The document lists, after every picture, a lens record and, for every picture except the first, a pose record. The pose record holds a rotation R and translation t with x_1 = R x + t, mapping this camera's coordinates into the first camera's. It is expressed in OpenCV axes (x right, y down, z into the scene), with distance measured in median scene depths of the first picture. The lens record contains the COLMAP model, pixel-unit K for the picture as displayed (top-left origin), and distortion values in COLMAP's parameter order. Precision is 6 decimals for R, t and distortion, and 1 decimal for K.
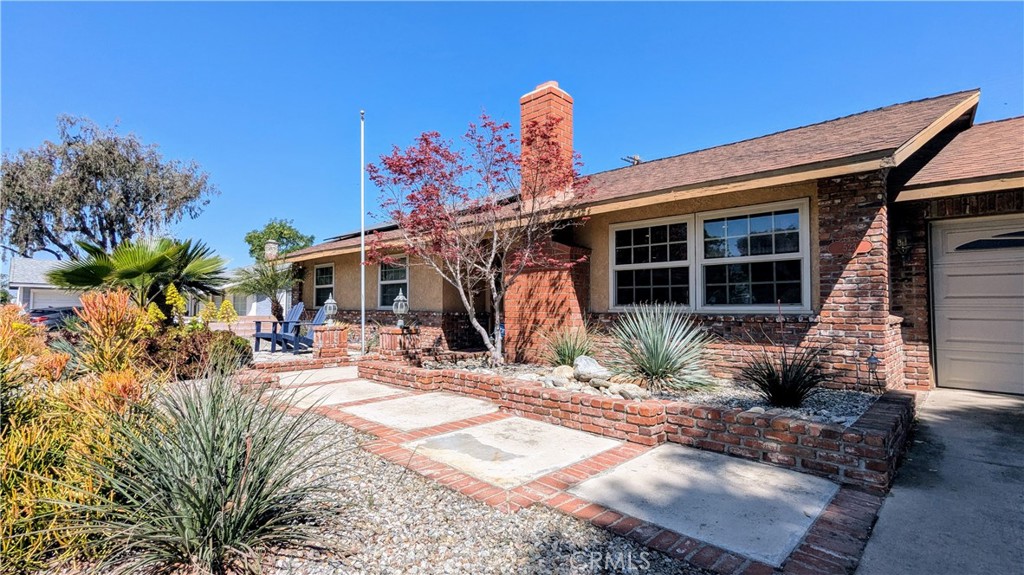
lens RADIAL K [[478.7, 0, 510.9], [0, 478.7, 290.1], [0, 0, 1]] dist [-0.001992, 0.000351]
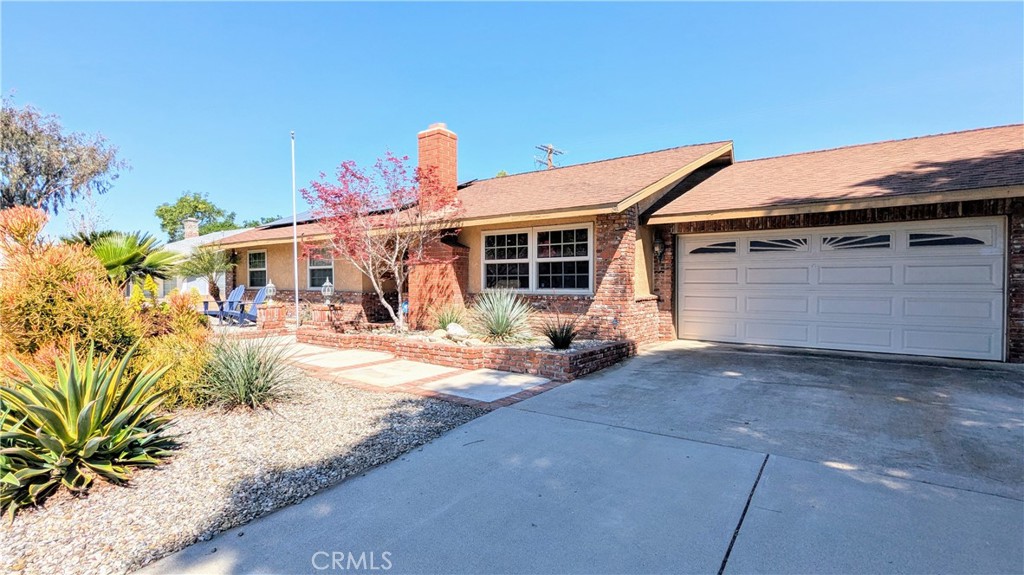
lens RADIAL K [[478.7, 0, 510.9], [0, 478.7, 290.1], [0, 0, 1]] dist [-0.001992, 0.000351]
pose [[0.990062, -0.006750, 0.140473, 0.095515], [-0.000840, 0.998546, 0.053901, -0.039890], [-0.140632, -0.053484, 0.988616, -0.425345]]
